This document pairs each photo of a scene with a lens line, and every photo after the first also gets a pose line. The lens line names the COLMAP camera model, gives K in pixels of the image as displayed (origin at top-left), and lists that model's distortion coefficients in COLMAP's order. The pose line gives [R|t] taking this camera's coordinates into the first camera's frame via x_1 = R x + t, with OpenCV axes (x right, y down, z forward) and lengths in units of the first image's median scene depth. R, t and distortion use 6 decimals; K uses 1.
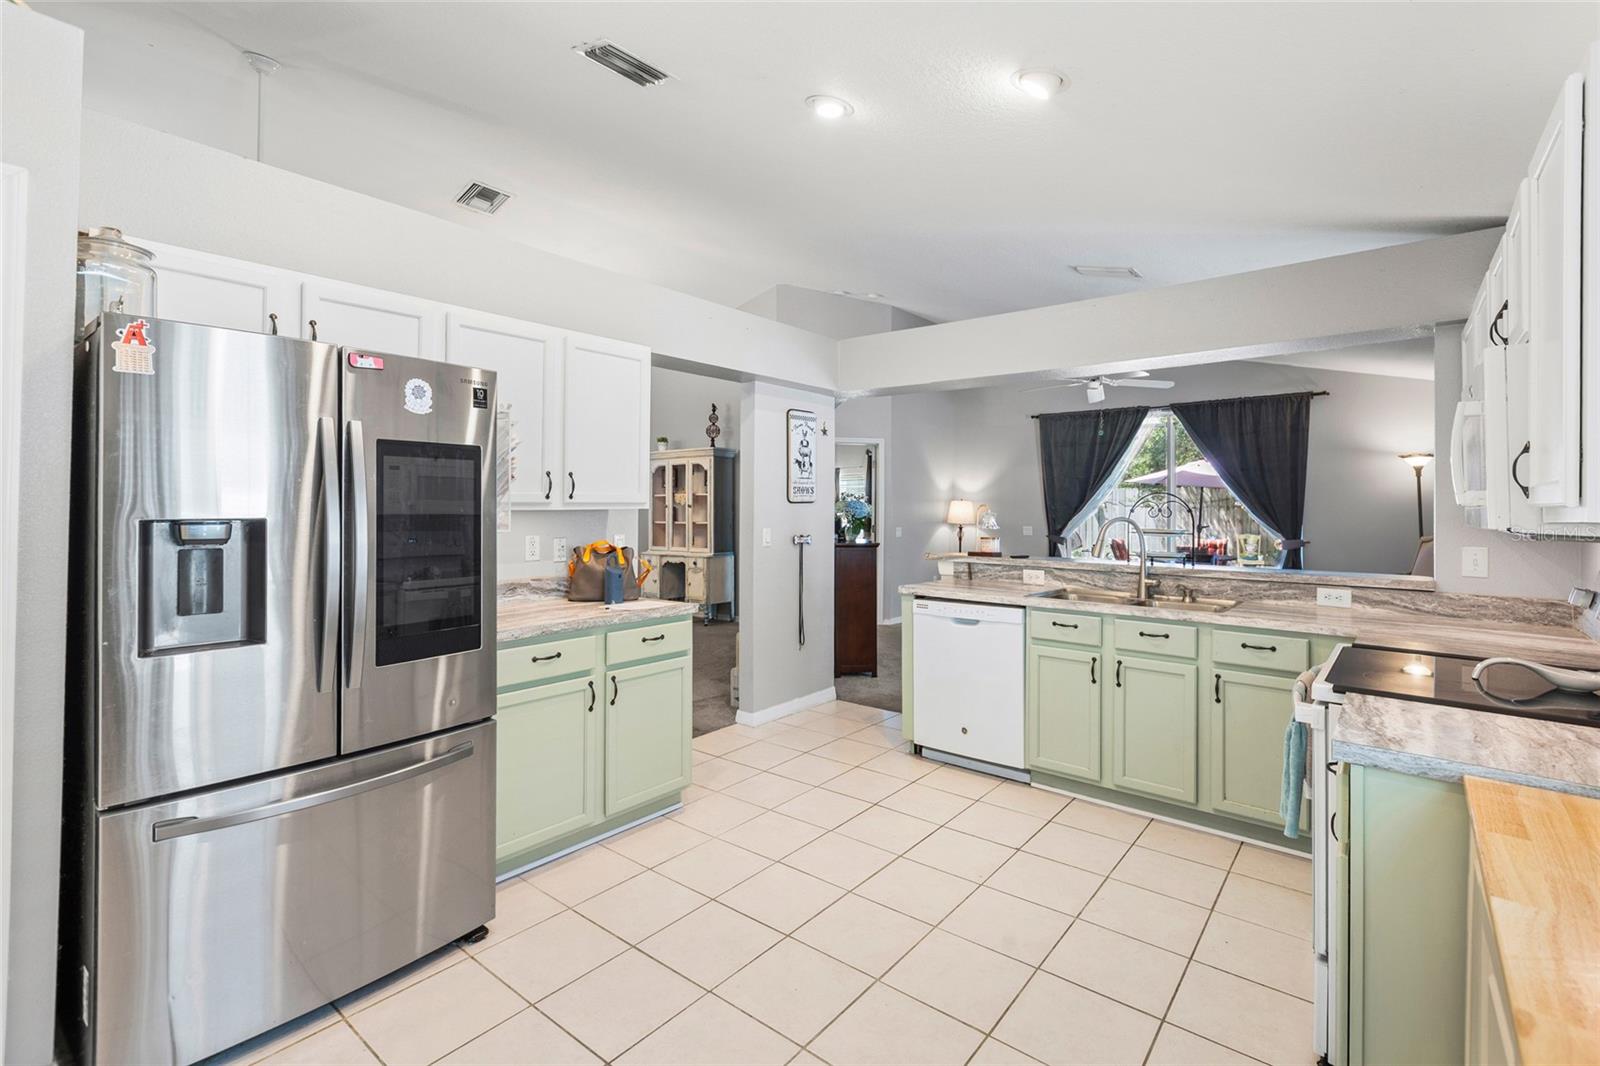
lens RADIAL K [[724.4, 0, 808.7], [0, 724.4, 496.2], [0, 0, 1]] dist [0.005052, -0.000893]
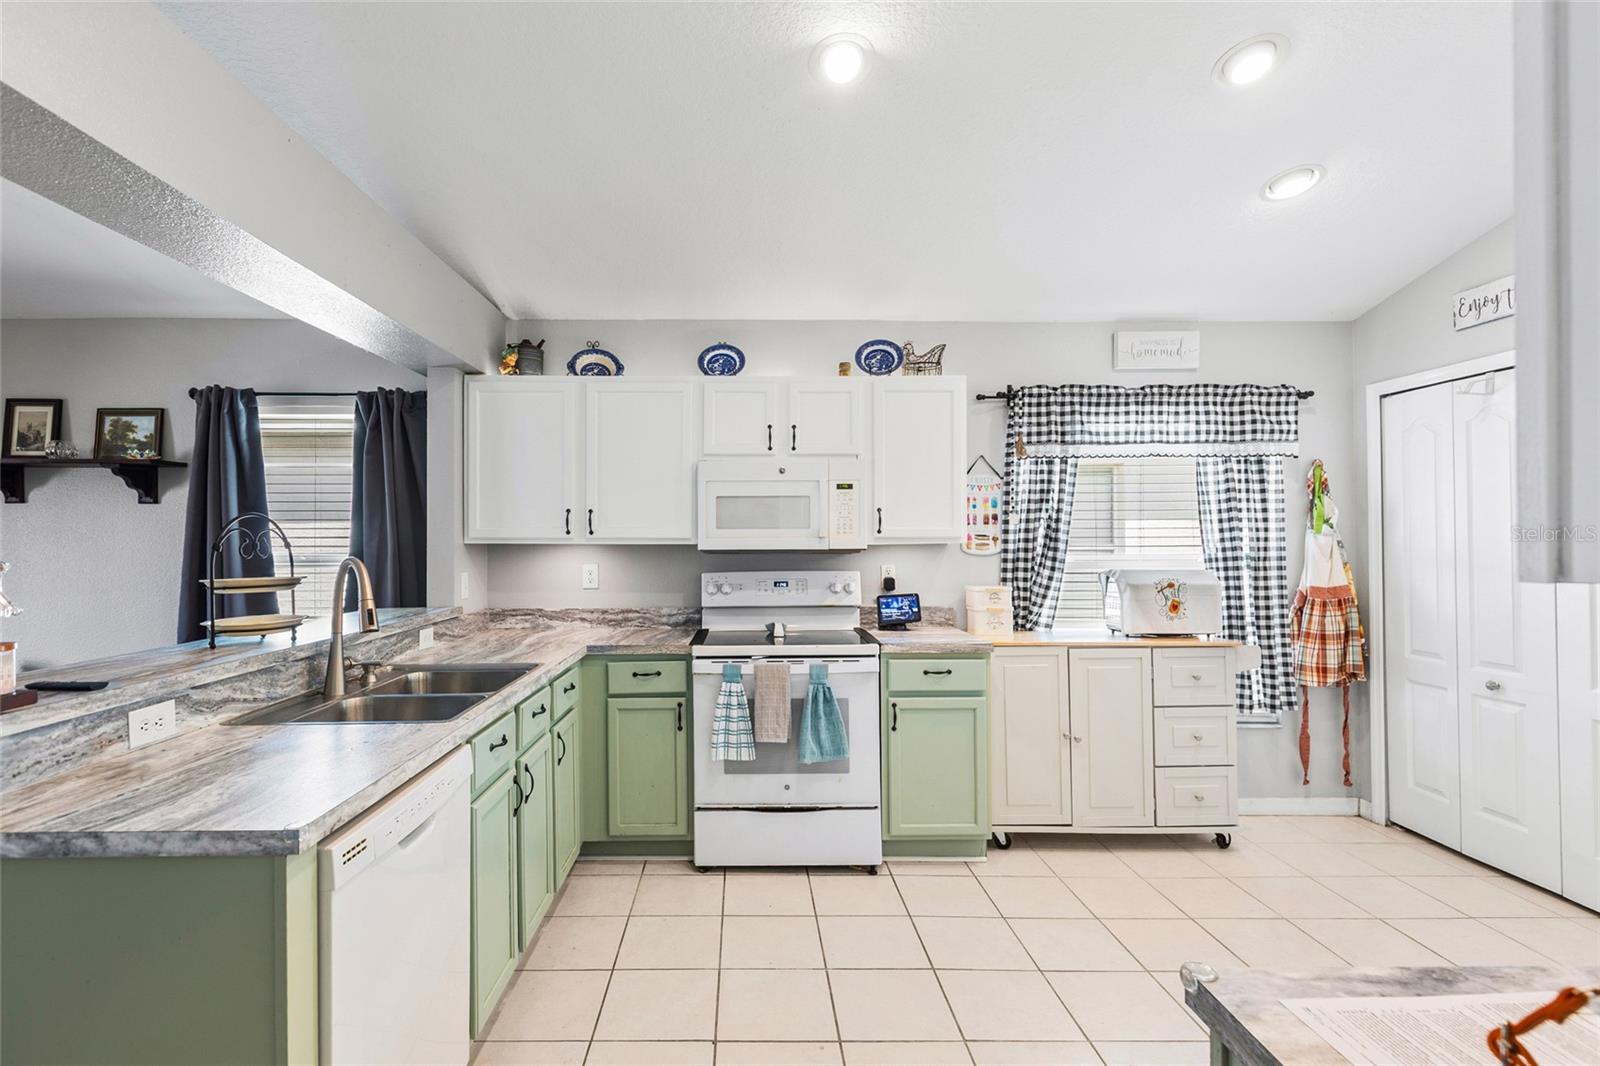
lens RADIAL K [[754.3, 0, 744.9], [0, 754.3, 538.1], [0, 0, 1]] dist [0.001165, 0.000365]
pose [[-0.626354, -0.005717, 0.779517, -0.227213], [-0.012596, 0.999917, -0.002787, 0.011995], [-0.779437, -0.011564, -0.626374, 1.166517]]
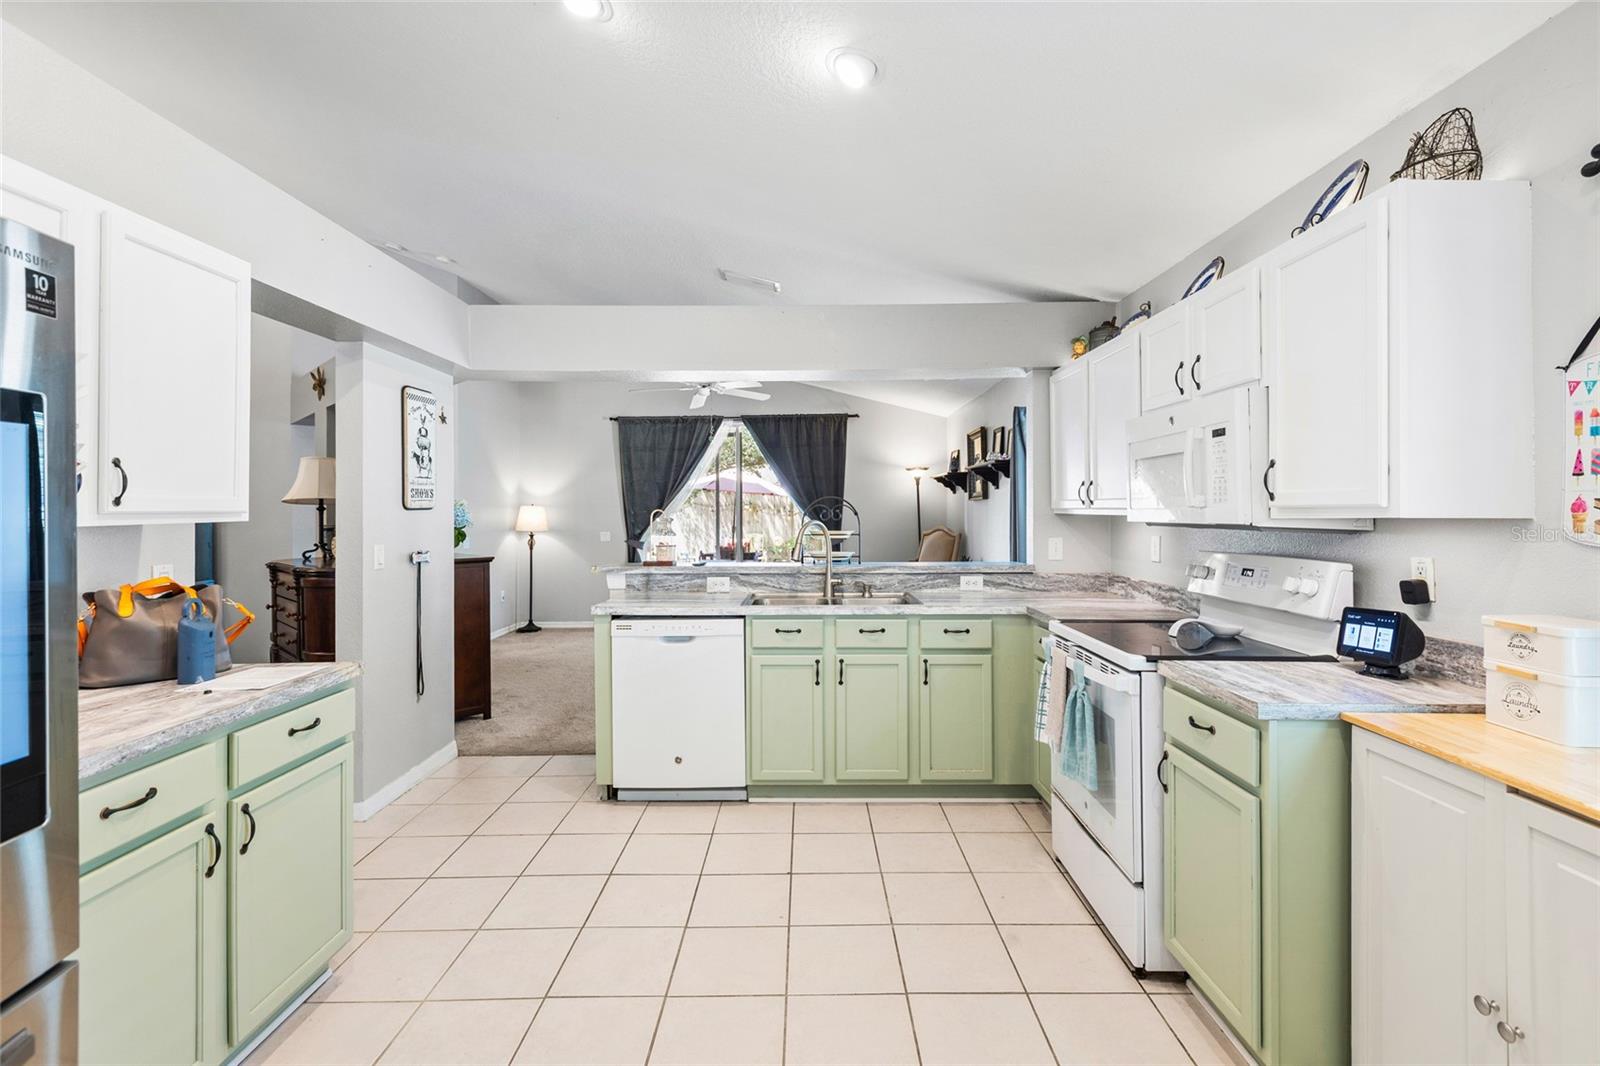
lens RADIAL K [[724.4, 0, 806.7], [0, 724.4, 503.8], [0, 0, 1]] dist [0.005052, -0.000893]
pose [[0.779432, -0.004409, 0.626471, -0.232582], [0.001800, 0.999987, 0.004798, 0.000132], [-0.626484, -0.002612, 0.779430, 0.205318]]
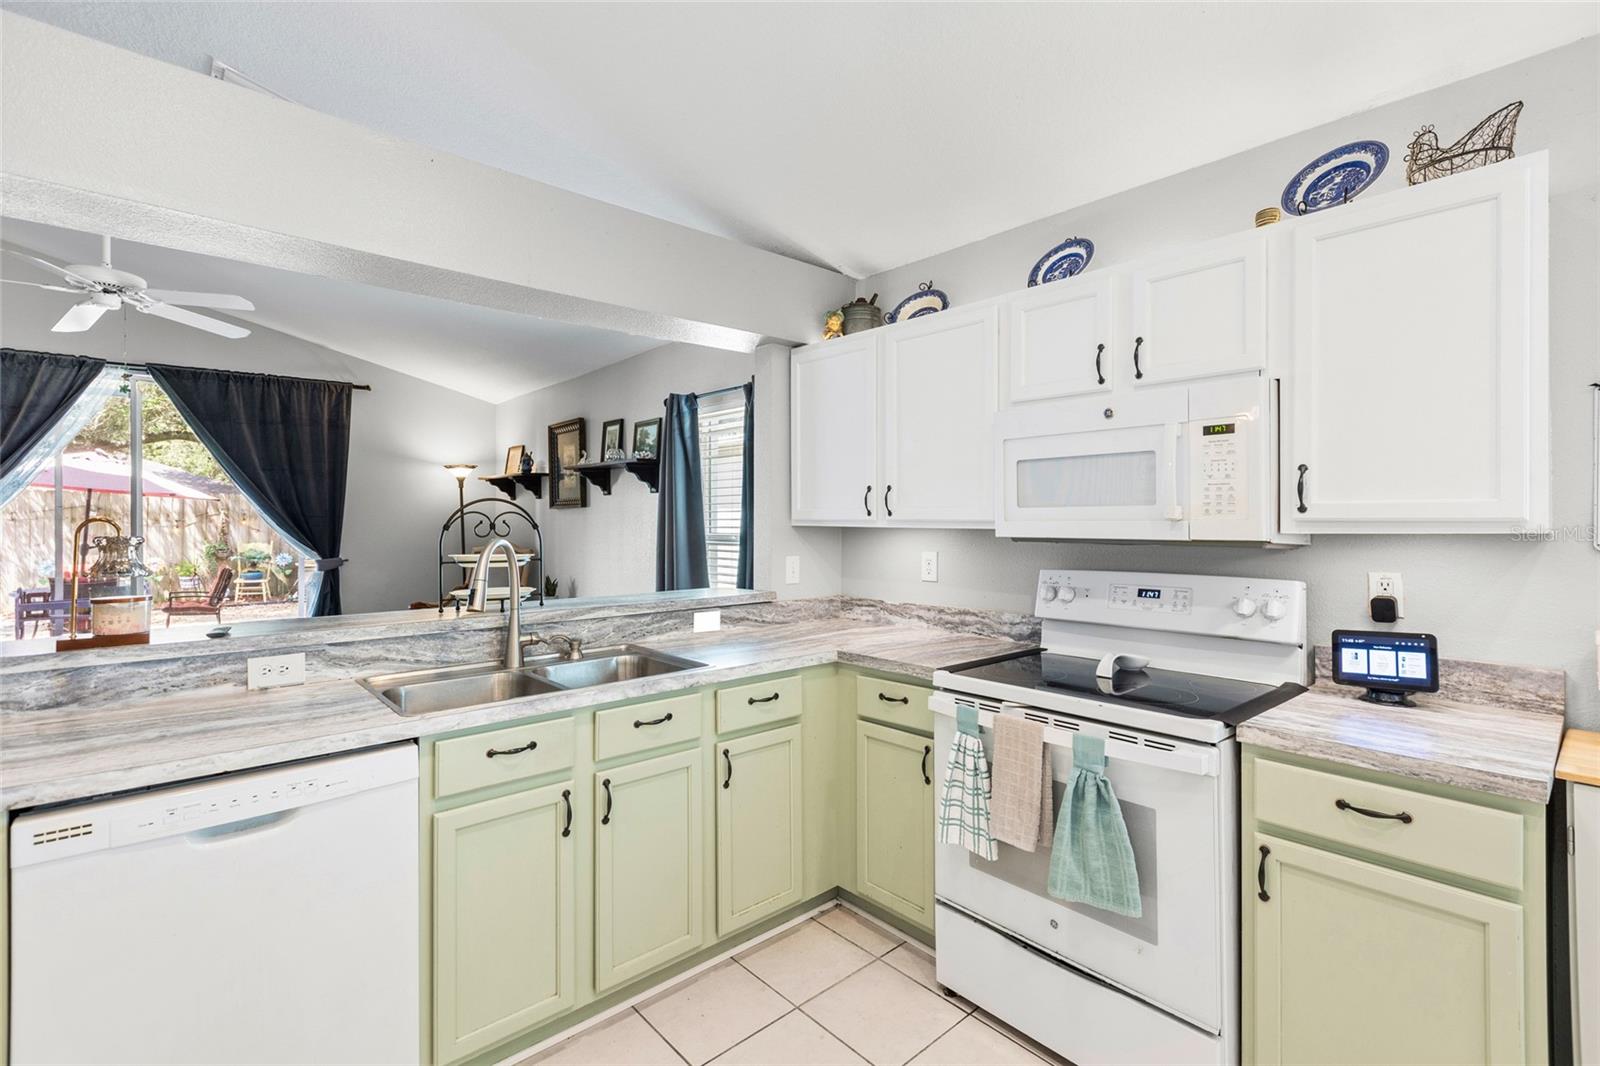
lens RADIAL K [[724.4, 0, 804.6], [0, 724.4, 517.7], [0, 0, 1]] dist [0.005052, -0.000893]
pose [[0.161462, -0.003626, 0.986872, -0.119167], [-0.011224, 0.999922, 0.005510, 0.005867], [-0.986815, -0.011967, 0.161409, 0.676884]]
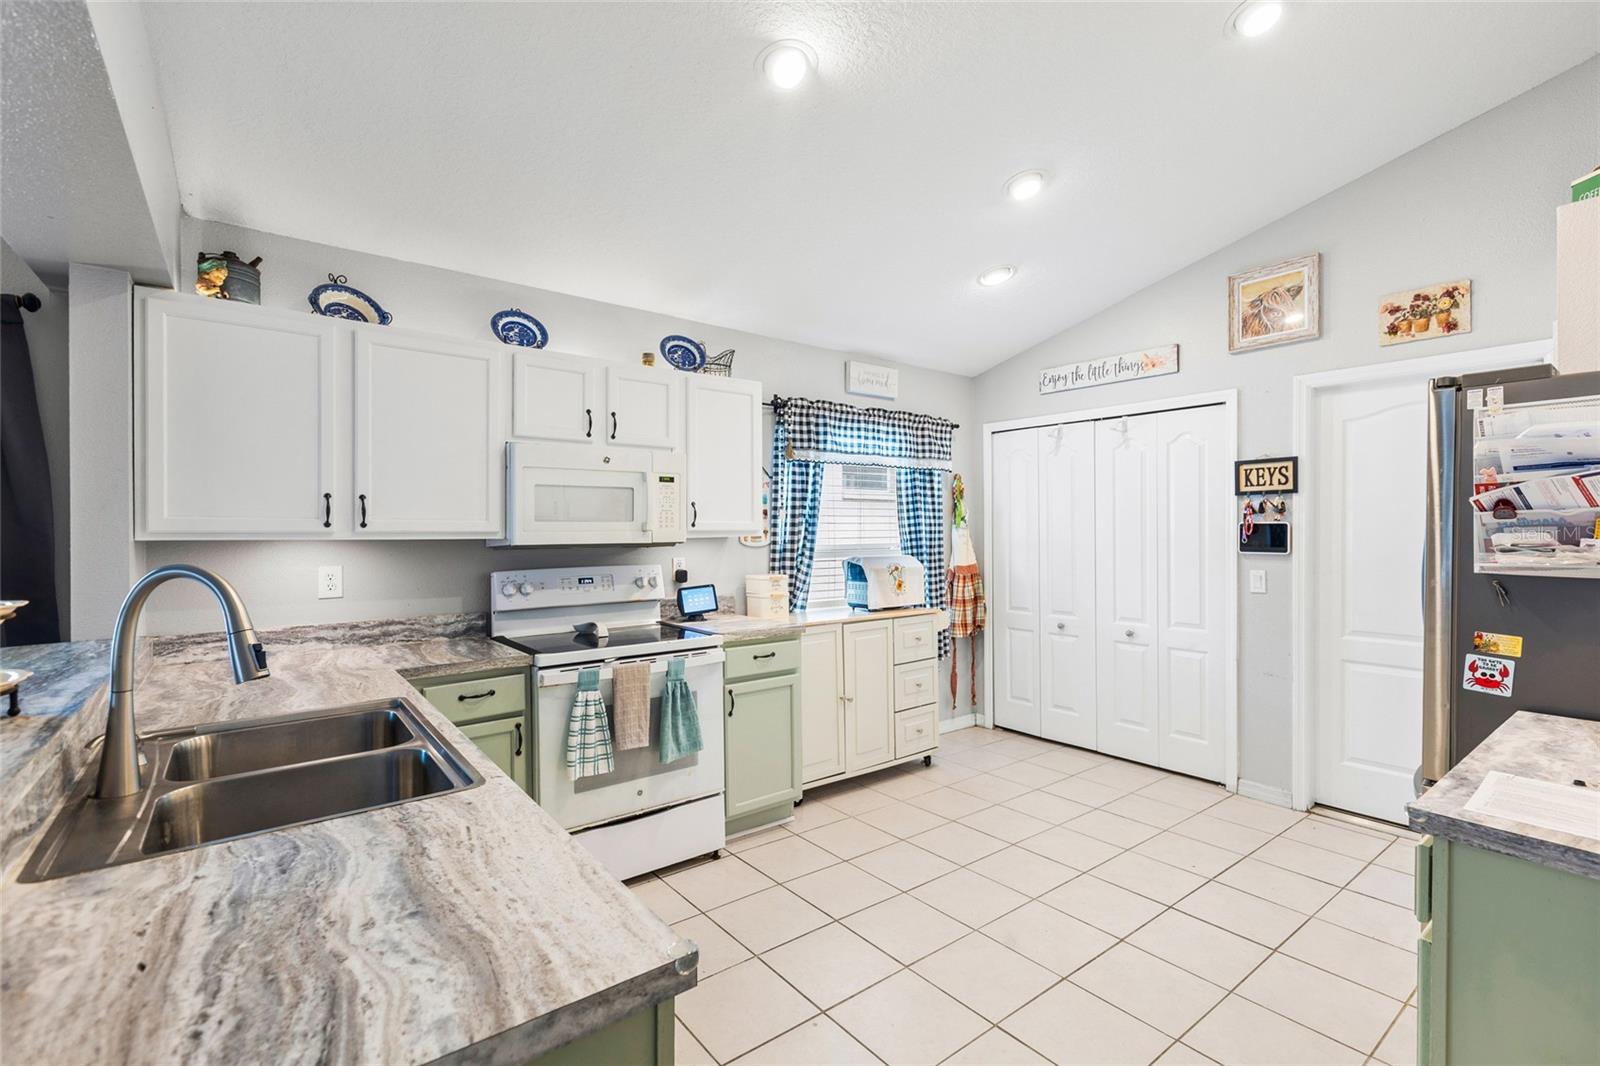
lens RADIAL K [[724.4, 0, 807.8], [0, 724.4, 536.4], [0, 0, 1]] dist [0.005052, -0.000893]
pose [[-0.974216, -0.007612, 0.225491, 0.060611], [-0.008112, 0.999966, -0.001290, 0.013632], [-0.225474, -0.003086, -0.974244, 1.315959]]
